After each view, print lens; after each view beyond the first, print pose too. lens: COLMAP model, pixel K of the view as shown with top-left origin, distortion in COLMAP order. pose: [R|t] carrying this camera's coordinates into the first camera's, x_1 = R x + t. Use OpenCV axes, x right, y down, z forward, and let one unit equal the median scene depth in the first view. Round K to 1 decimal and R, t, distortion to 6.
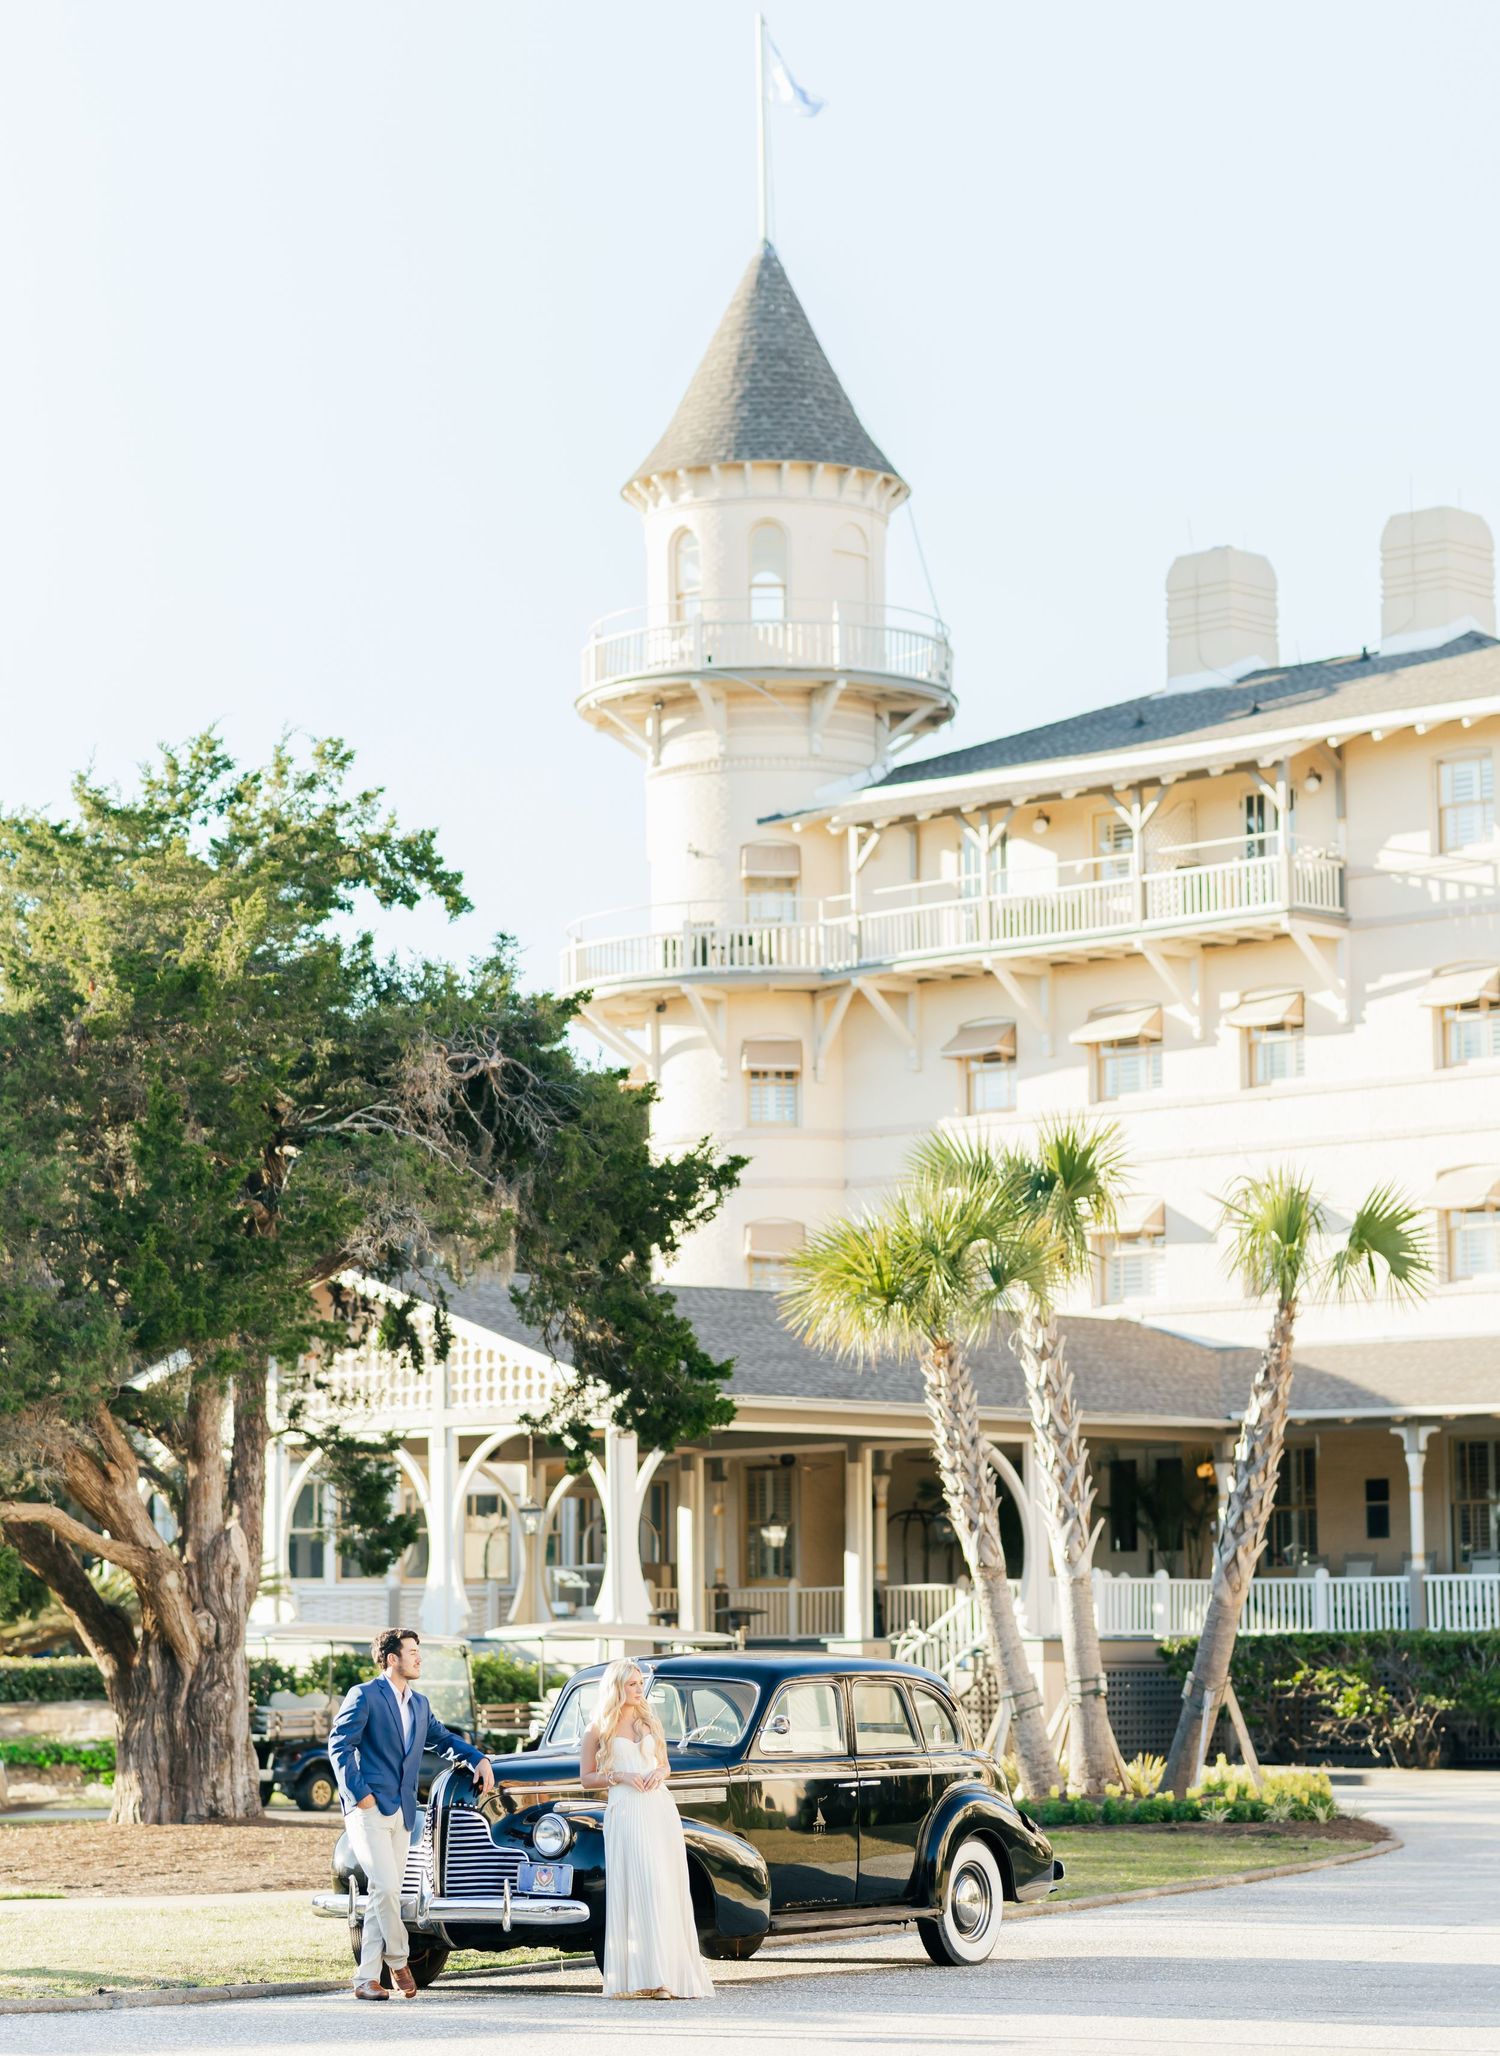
lens RADIAL K [[5435.9, 0, 750.0], [0, 5435.9, 1028.0], [0, 0, 1]] dist [-0.021221, 0.995496]
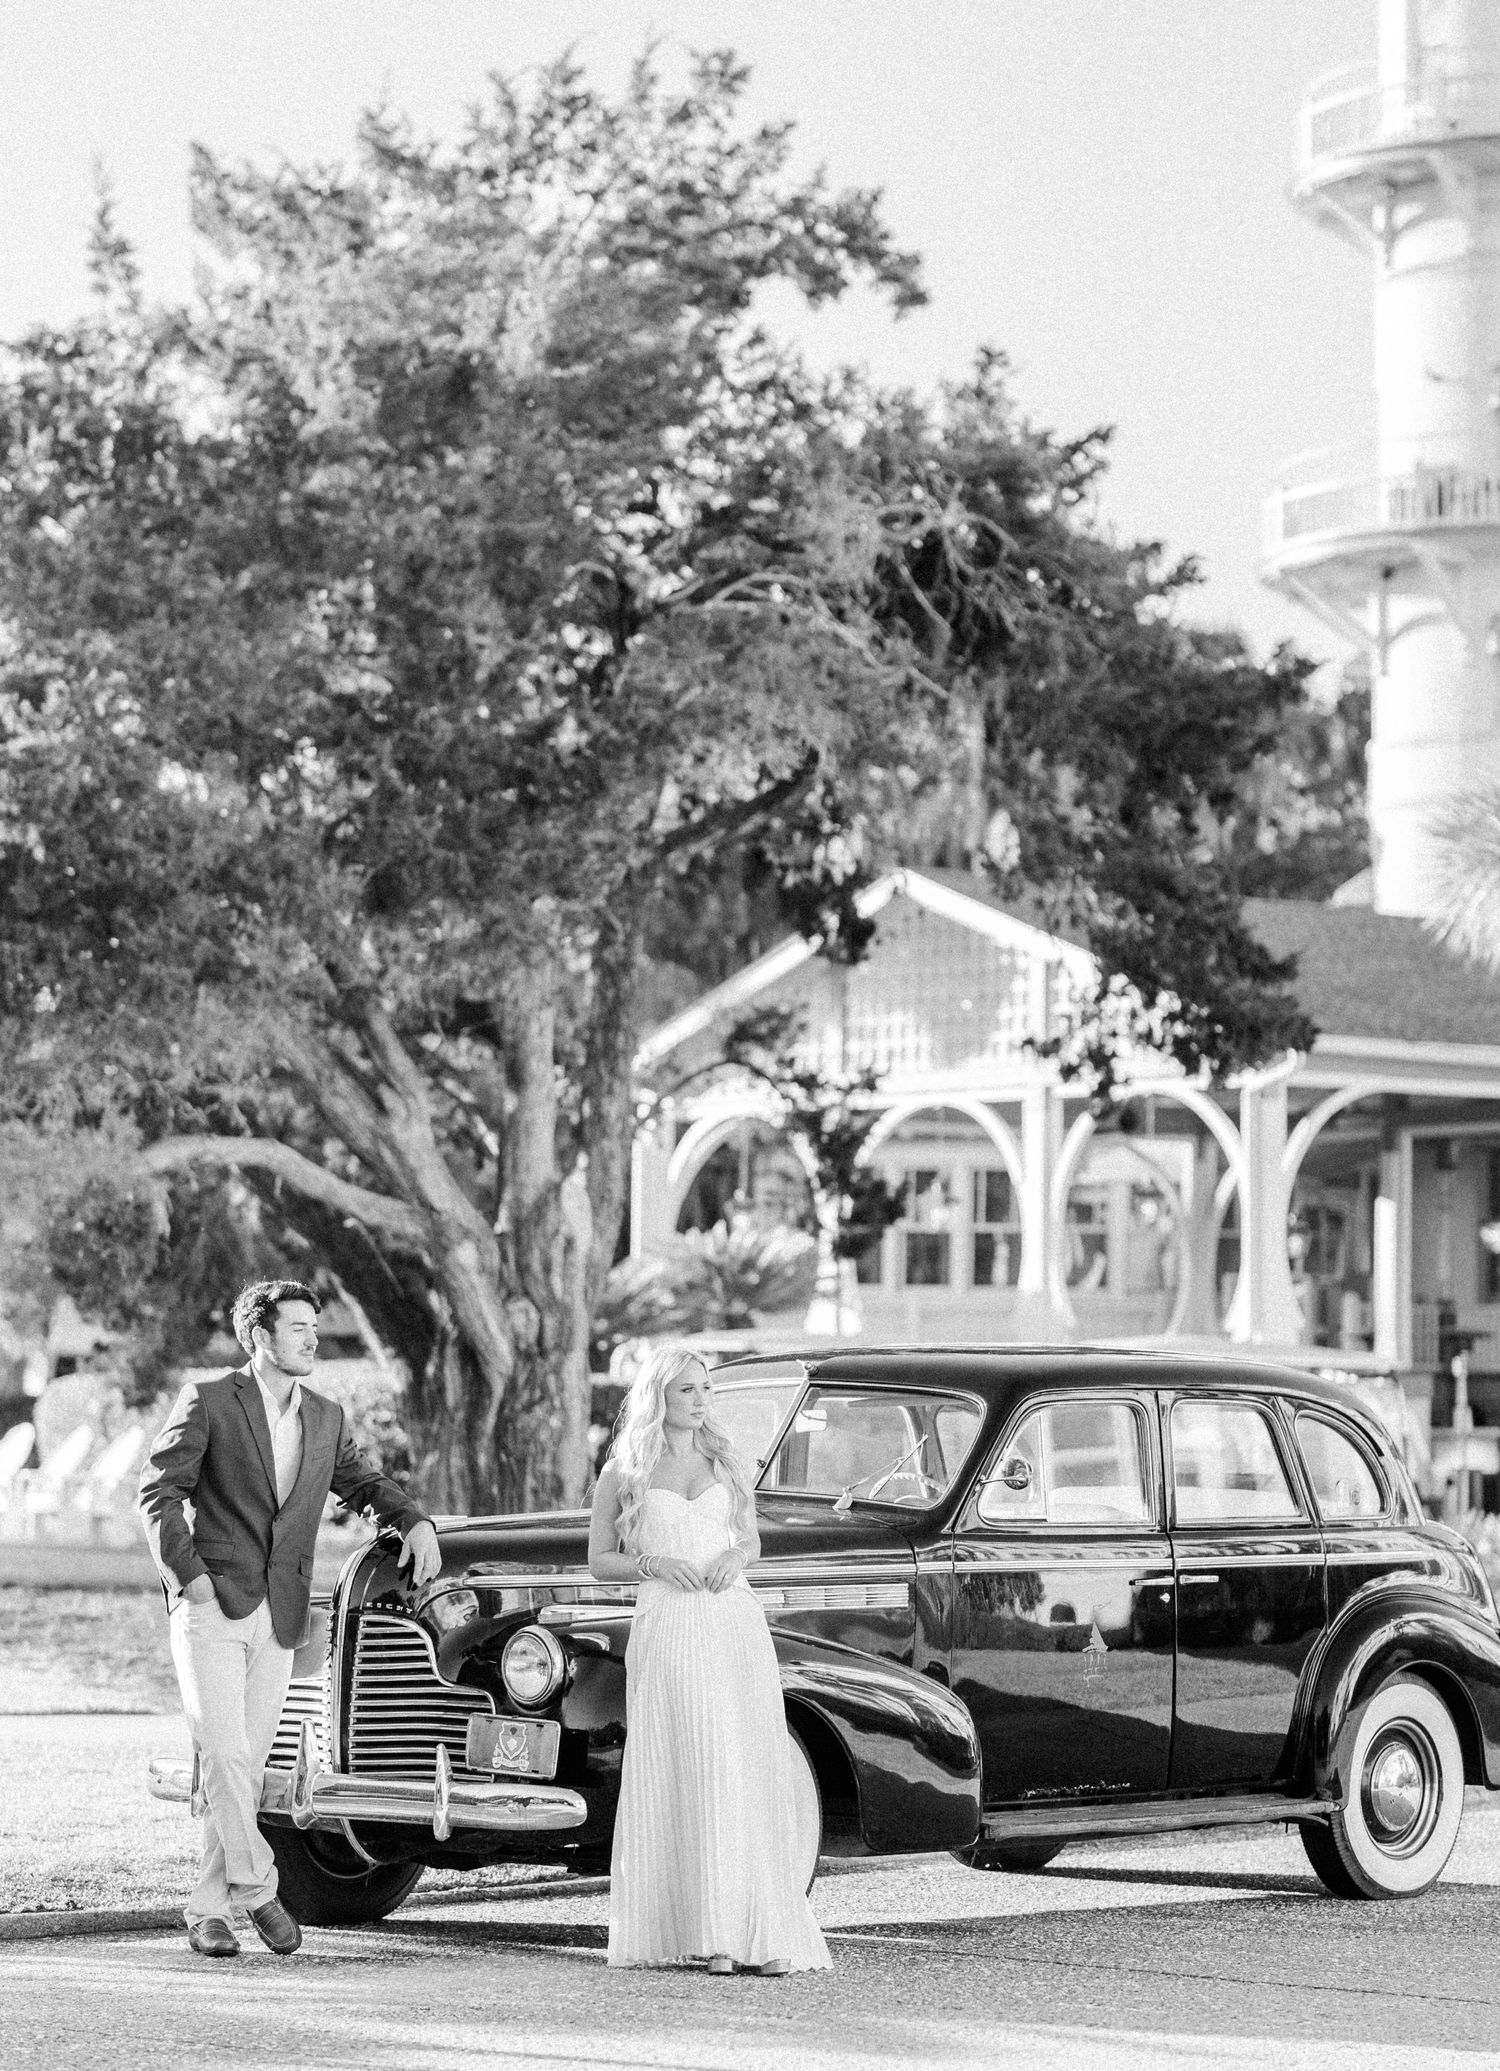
lens RADIAL K [[5807.7, 0, 750.4], [0, 5807.7, 1209.5], [0, 0, 1]] dist [-0.006978, 0.324506]
pose [[0.987582, 0.011690, -0.156668, 0.045786], [0.001238, 0.996618, 0.082170, 0.033873], [0.157098, -0.081344, 0.984227, 0.266307]]
